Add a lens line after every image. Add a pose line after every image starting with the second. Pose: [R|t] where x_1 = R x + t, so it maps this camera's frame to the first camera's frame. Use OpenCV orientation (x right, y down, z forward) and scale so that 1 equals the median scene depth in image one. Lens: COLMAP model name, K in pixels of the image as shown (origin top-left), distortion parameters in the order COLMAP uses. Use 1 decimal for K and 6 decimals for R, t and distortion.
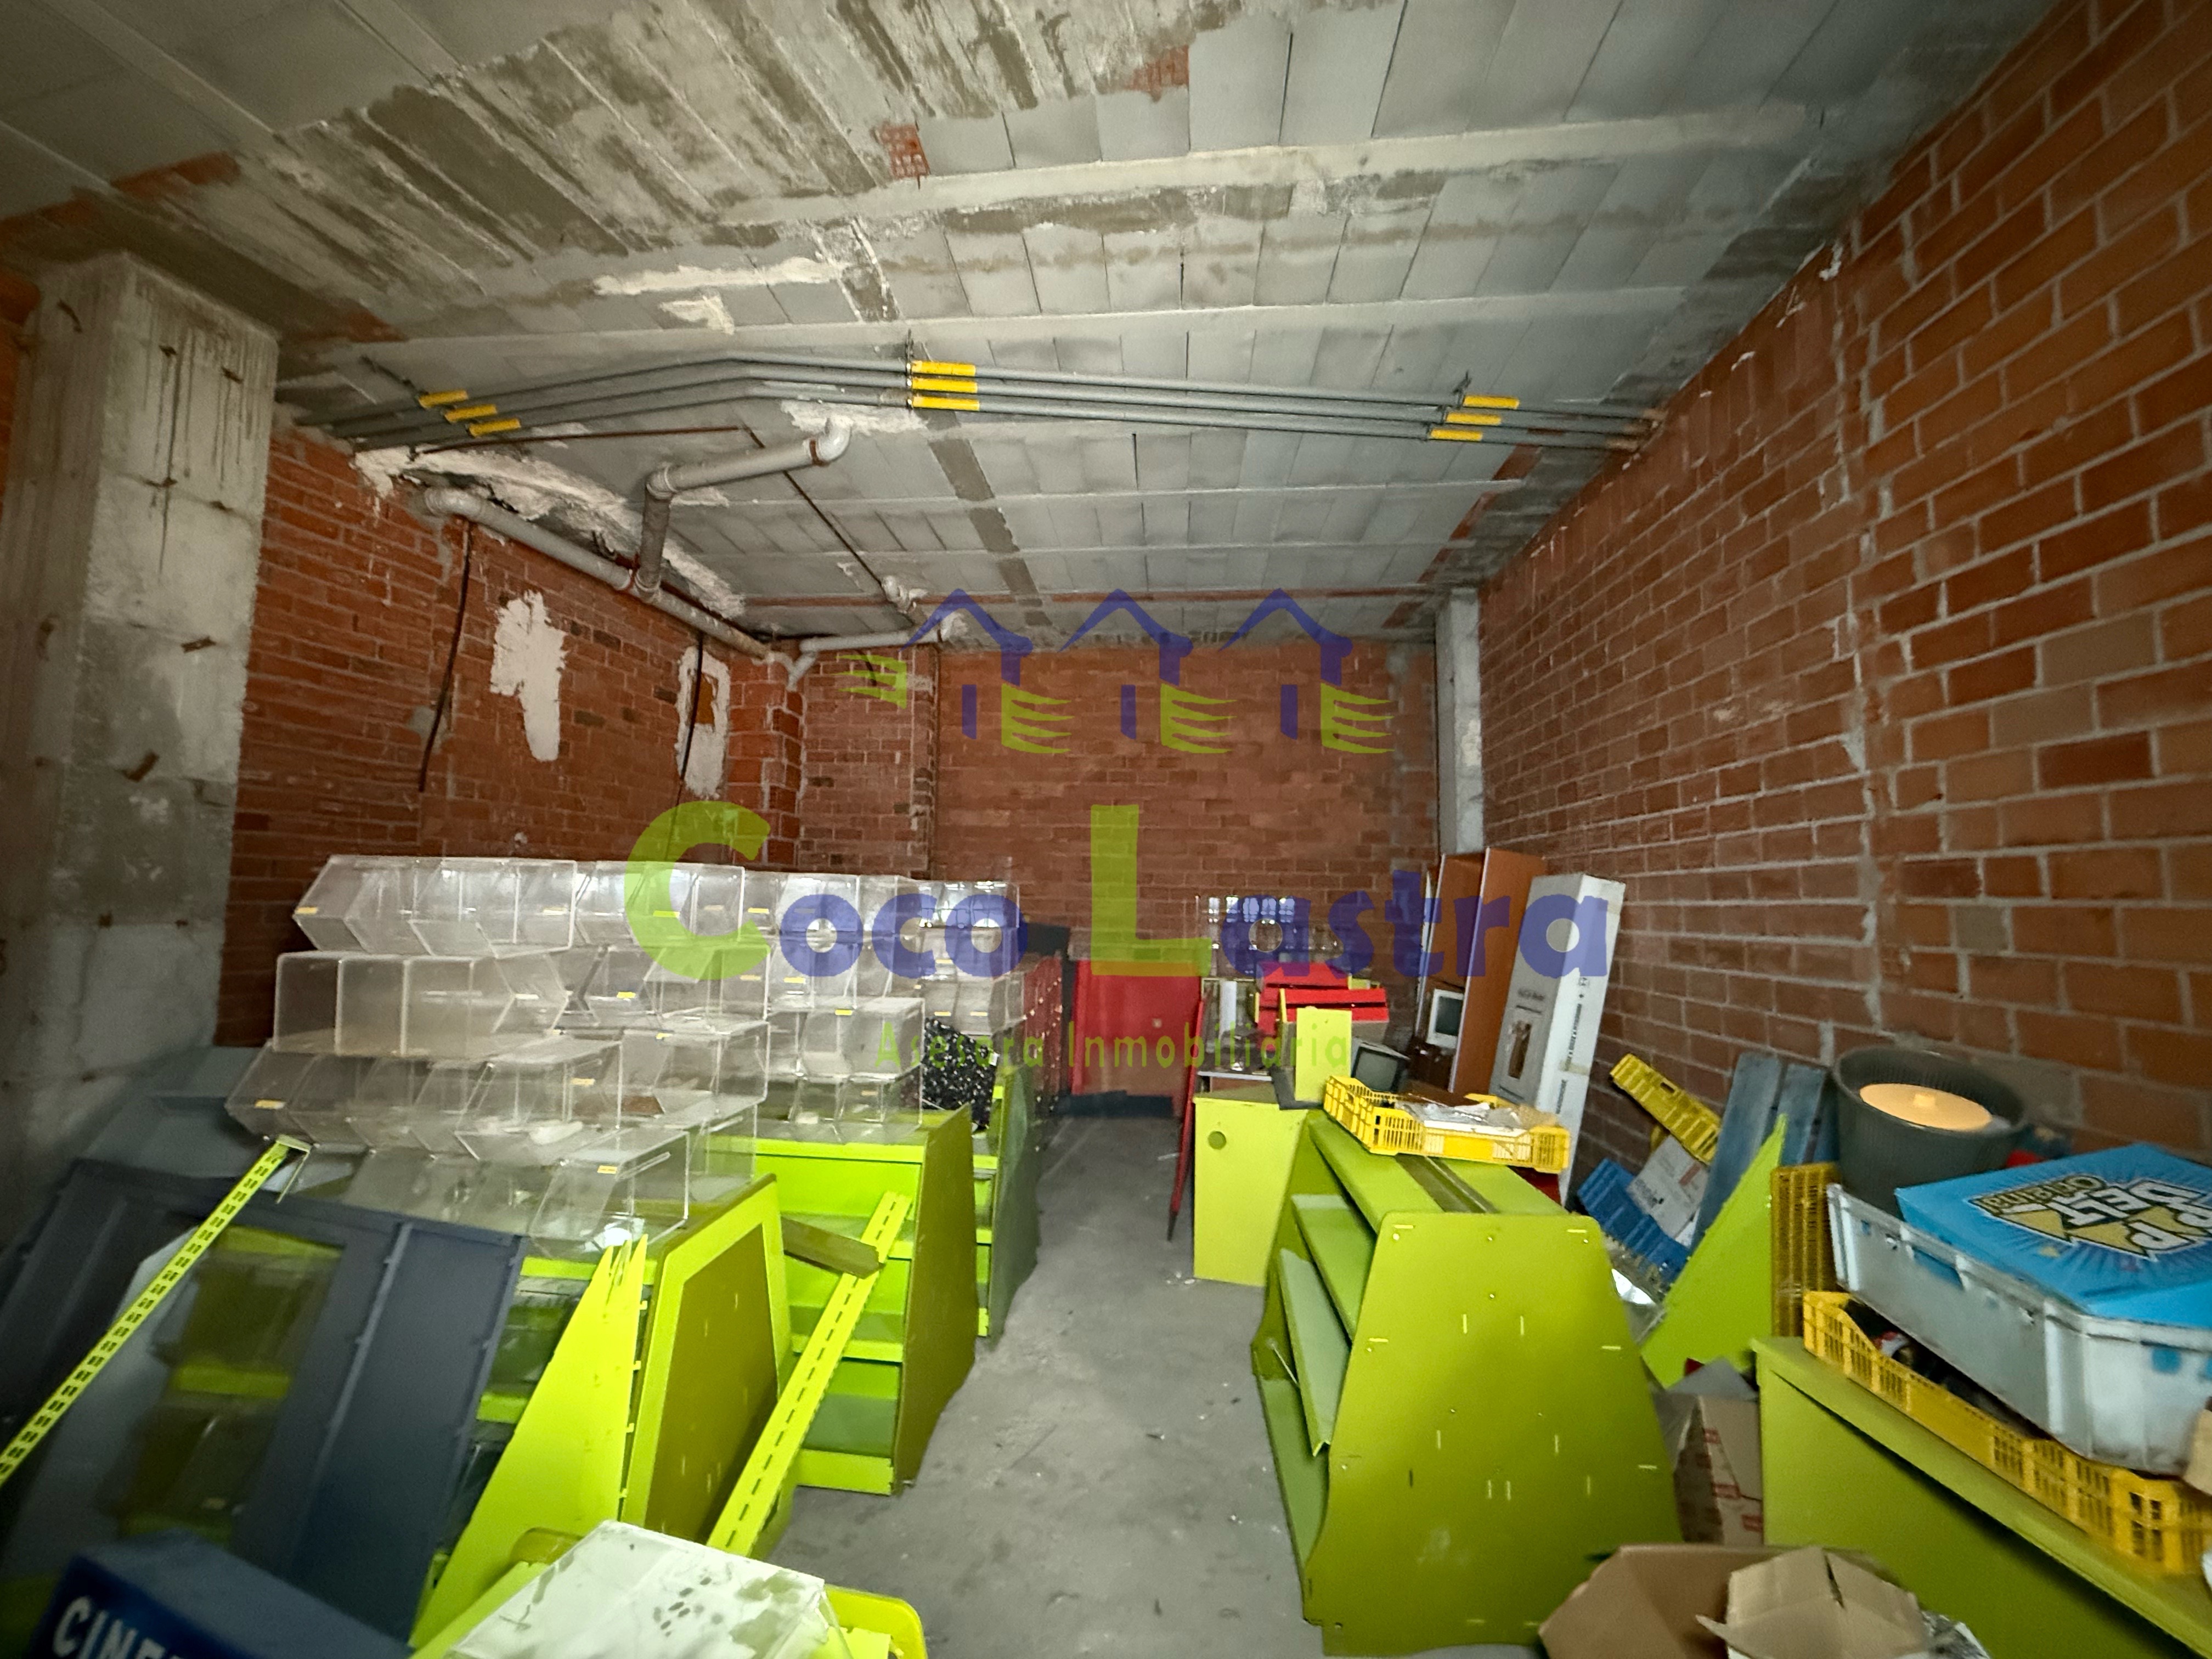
lens RADIAL K [[876.1, 0, 1096.8], [0, 876.1, 832.7], [0, 0, 1]] dist [0.001072, -0.000801]
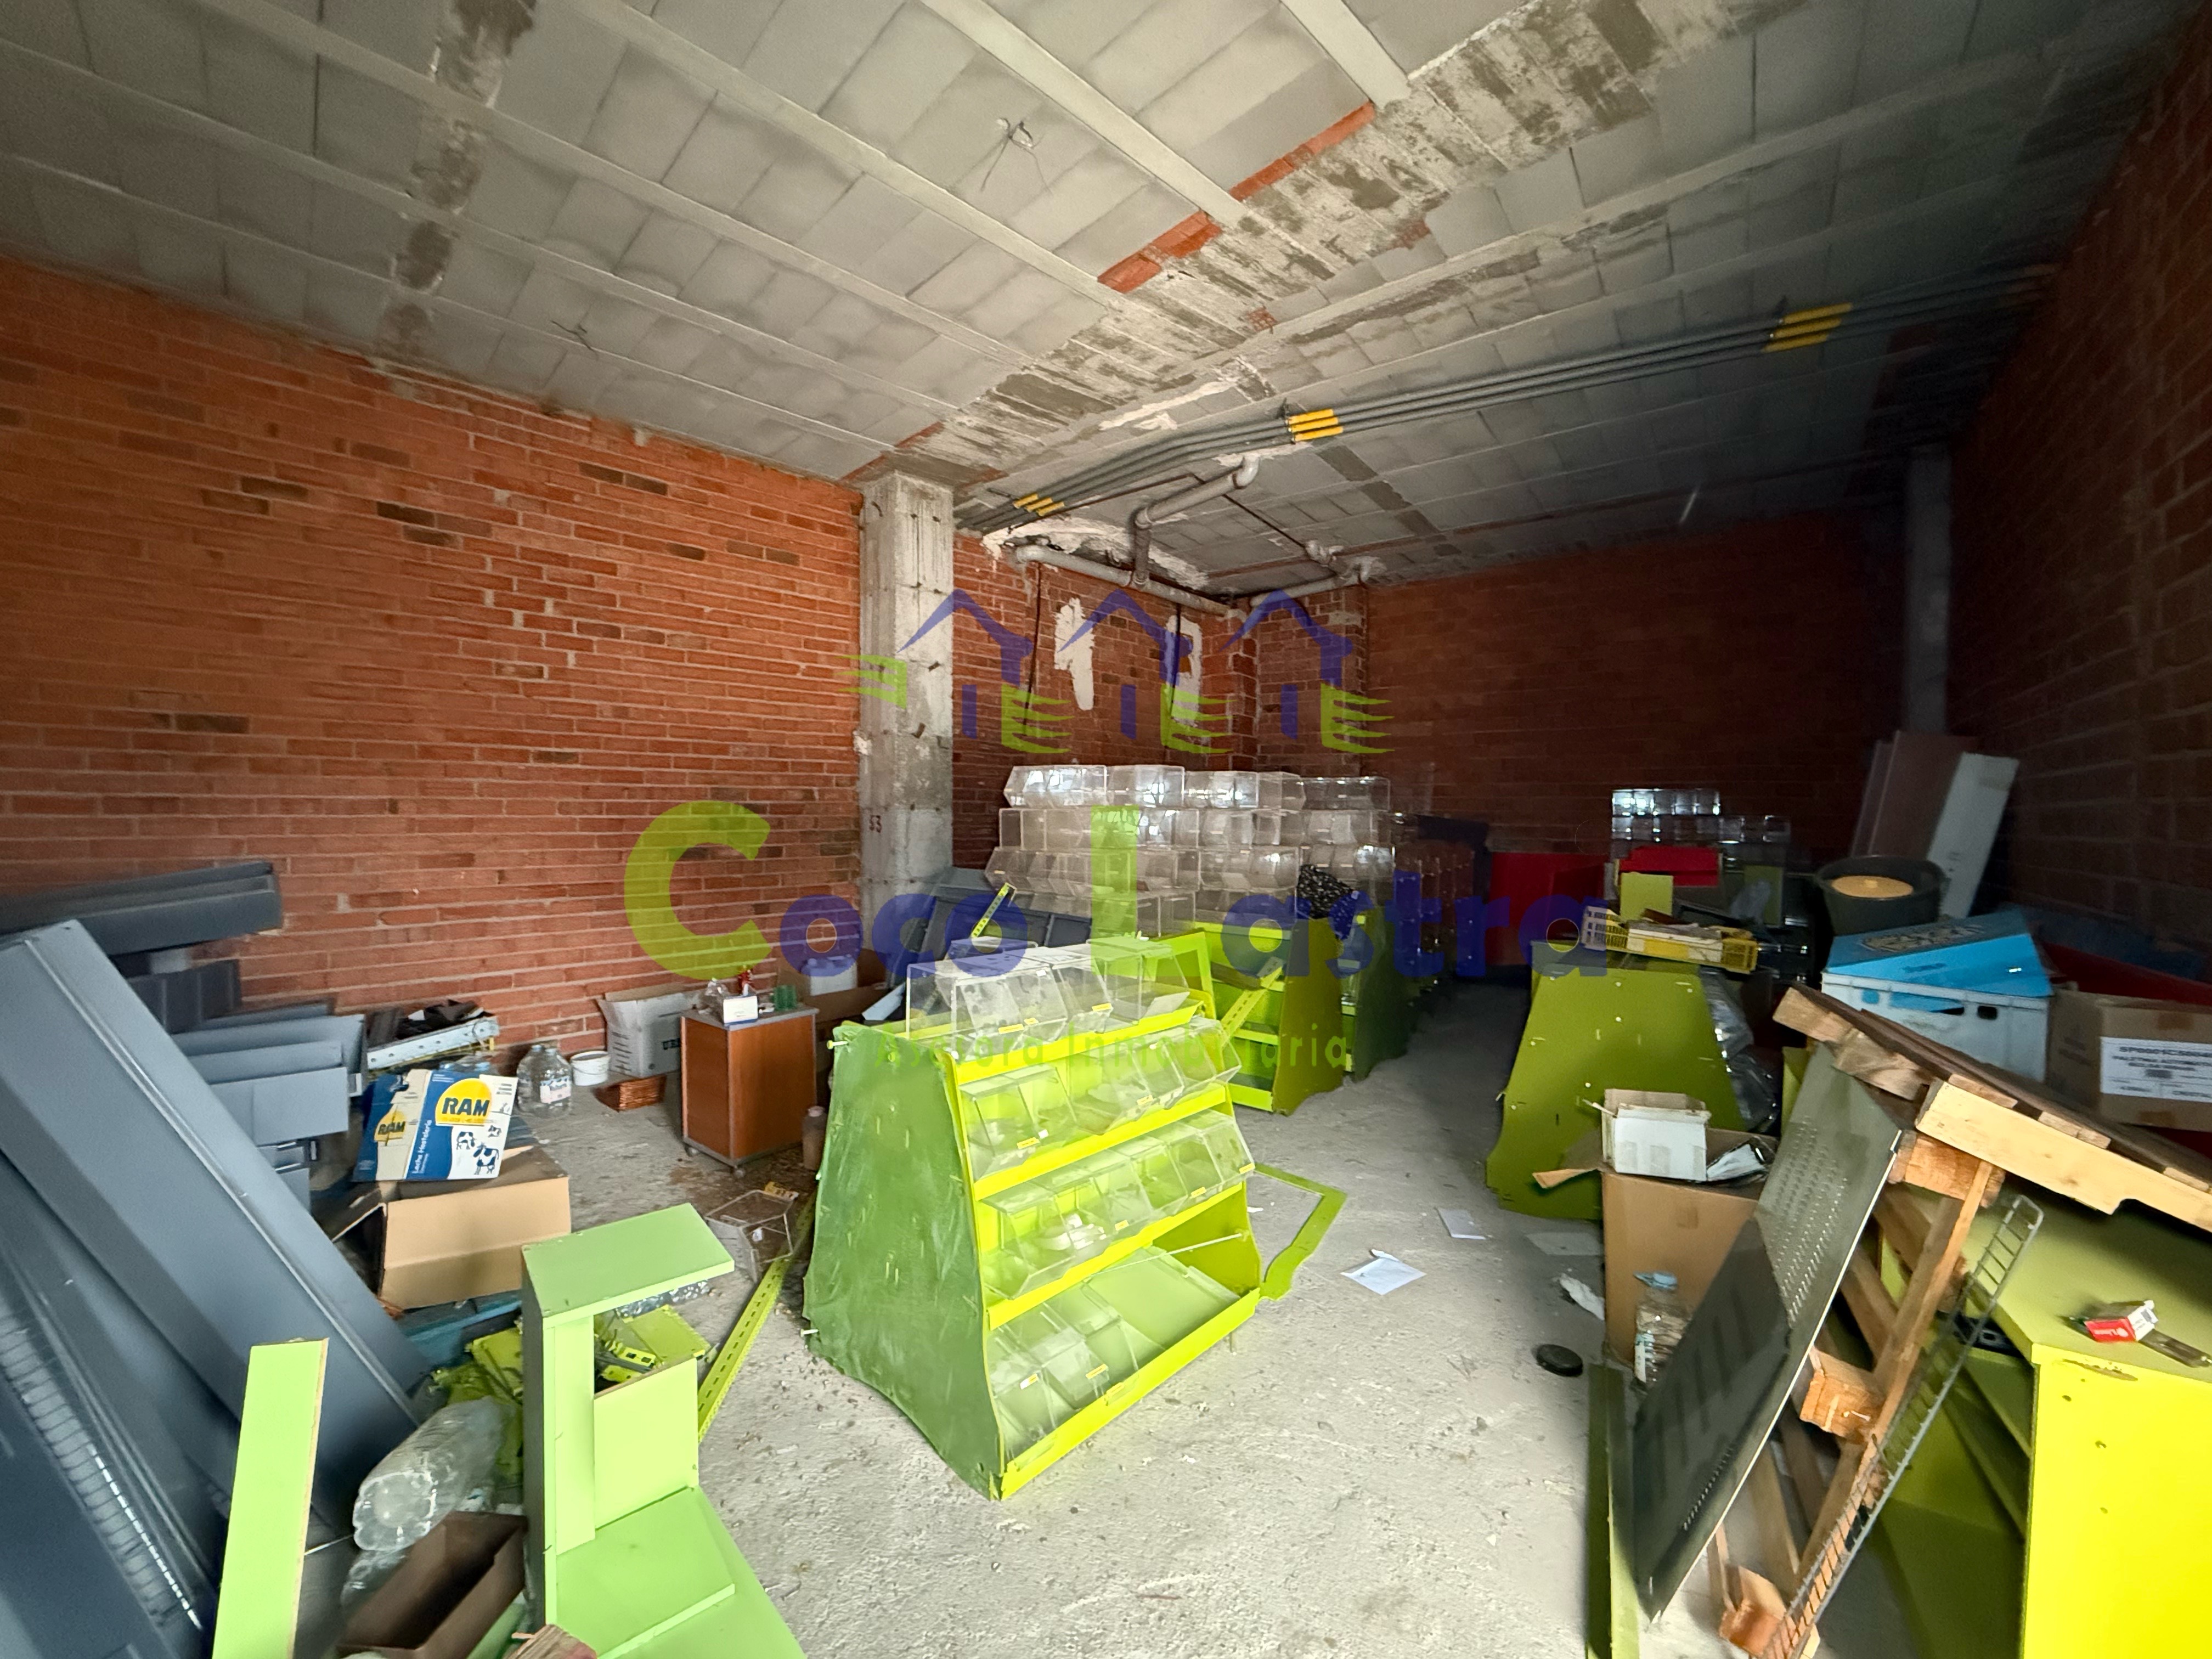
lens RADIAL K [[878.1, 0, 1096.3], [0, 878.1, 832.3], [0, 0, 1]] dist [-0.000112, -0.000458]
pose [[0.852382, -0.000030, -0.522919, 0.260791], [0.048745, 0.995650, 0.079399, 0.012978], [0.520643, -0.093167, 0.848676, -0.434944]]
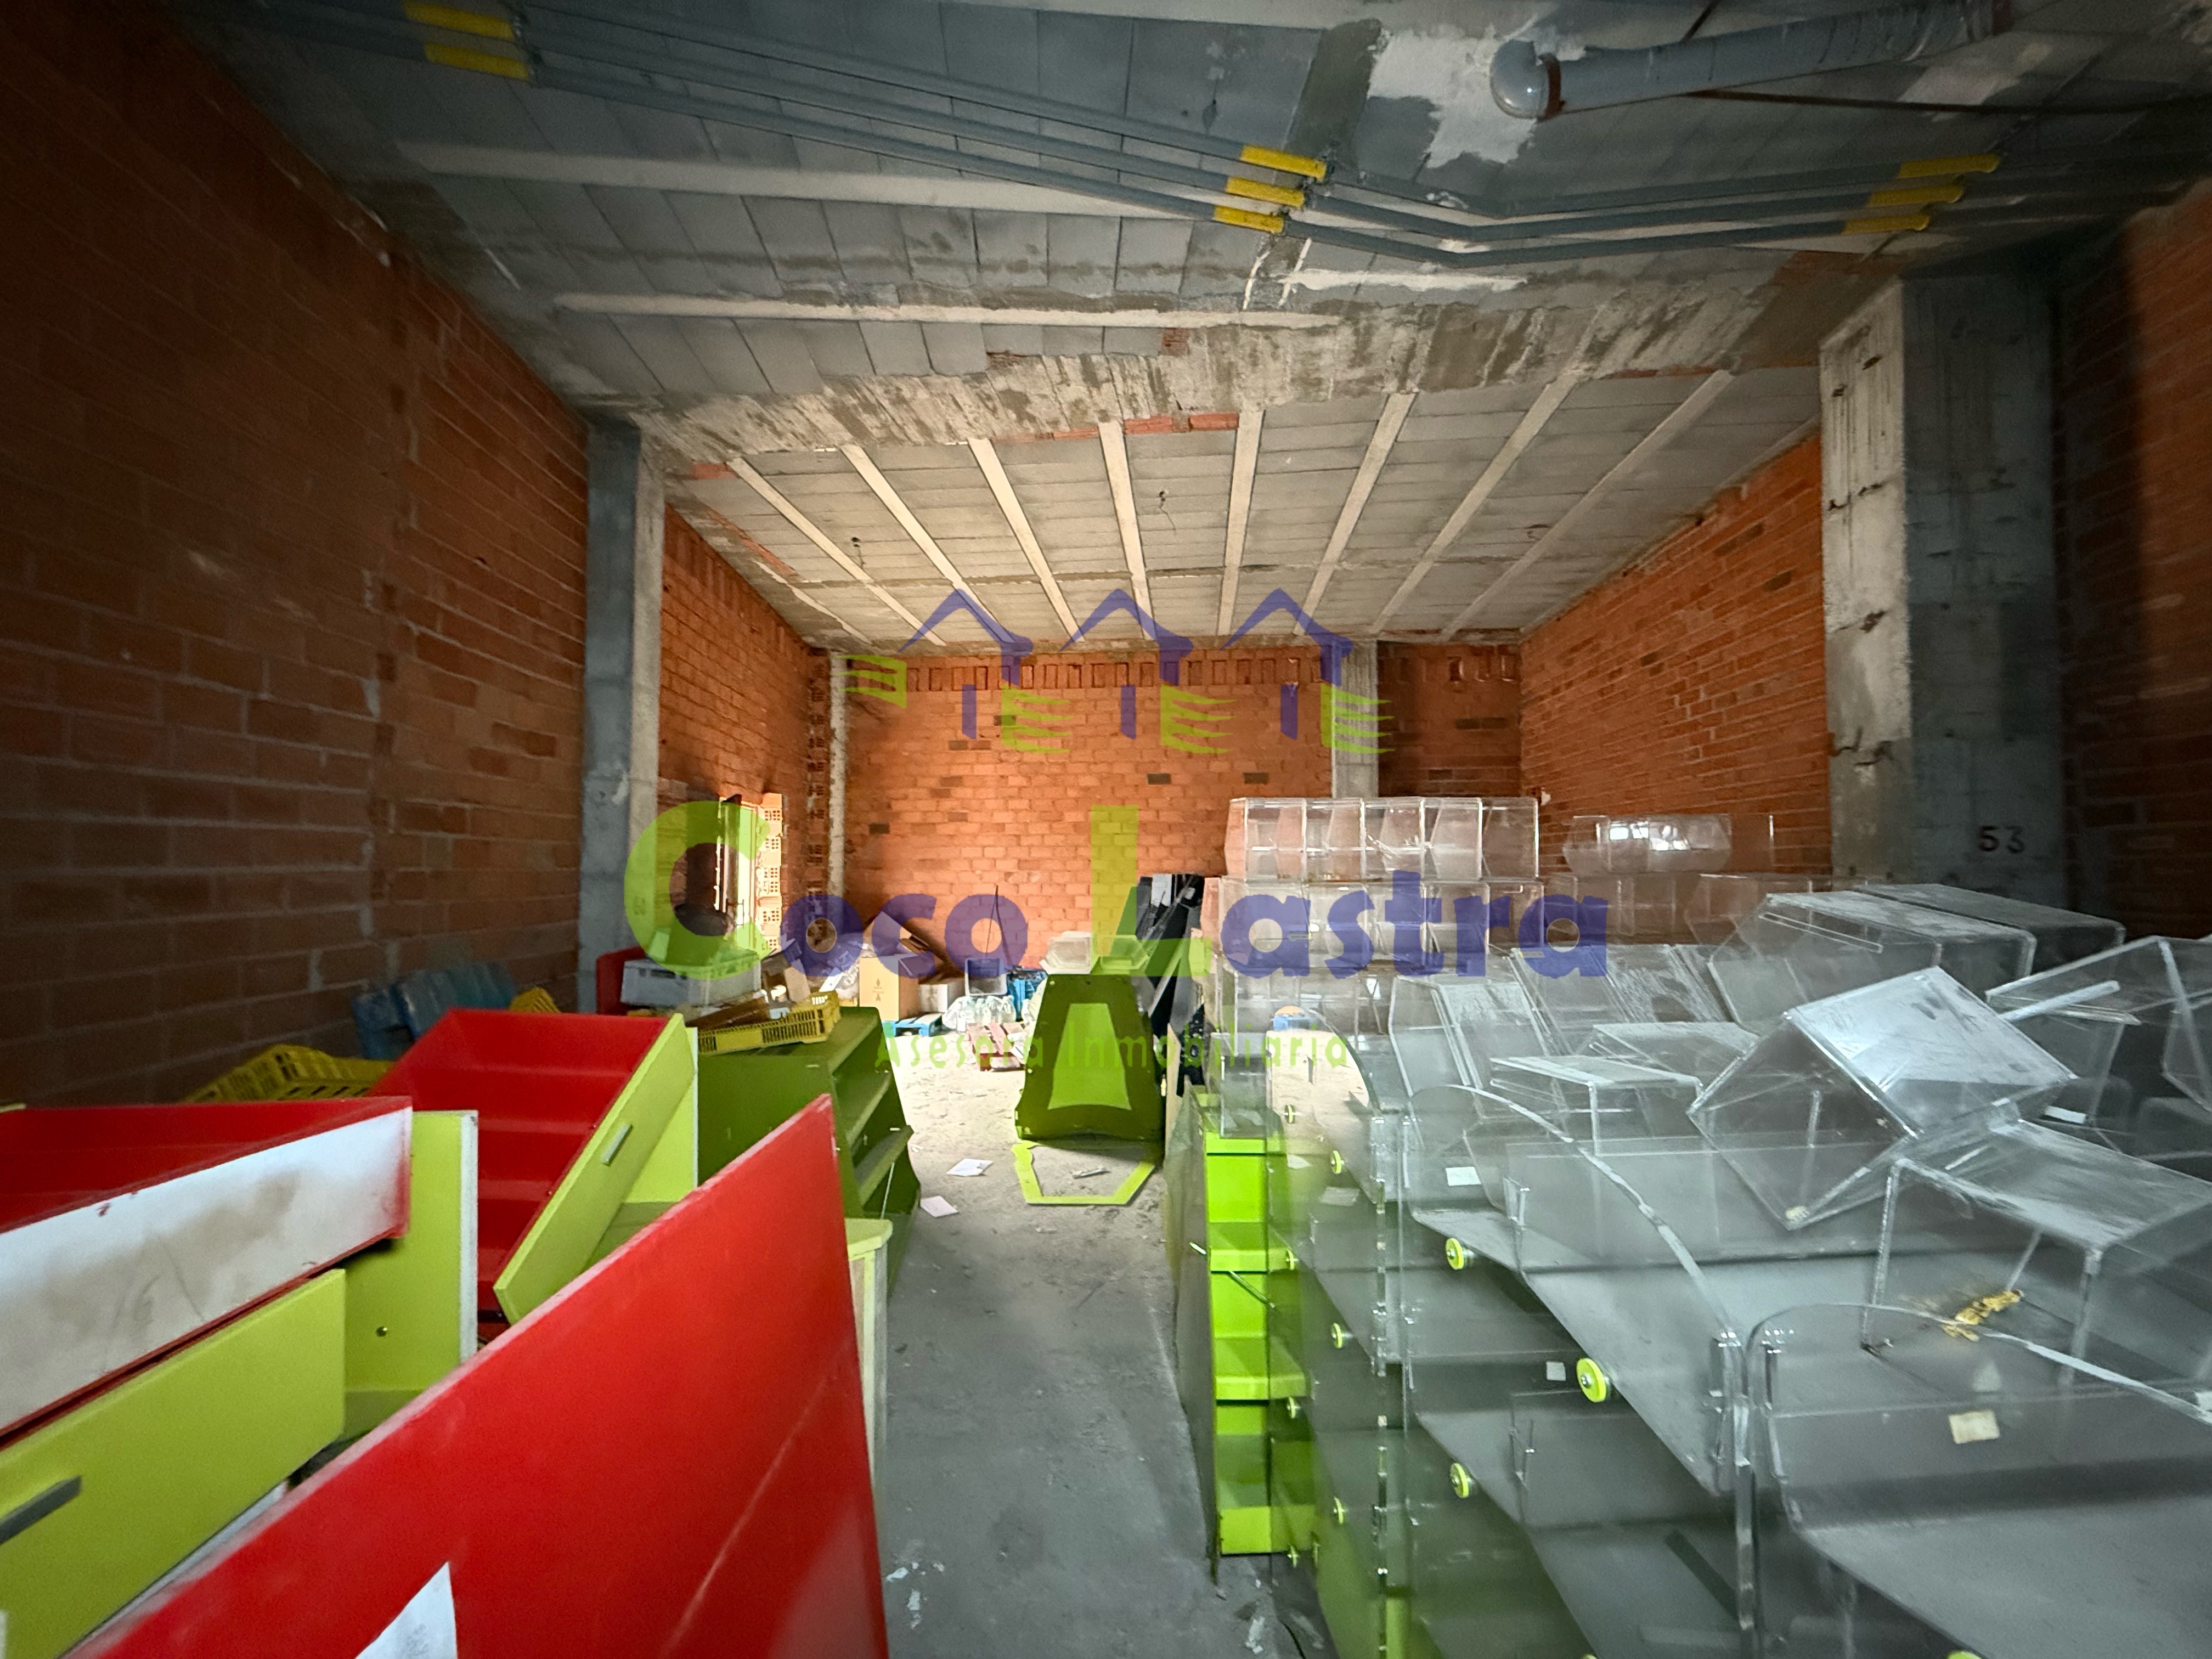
lens RADIAL K [[878.1, 0, 1096.3], [0, 878.1, 832.3], [0, 0, 1]] dist [-0.000112, -0.000458]
pose [[-0.989658, -0.019408, -0.142129, 0.076408], [-0.002471, 0.992965, -0.118381, 0.156960], [0.143426, -0.116805, -0.982744, 1.660540]]
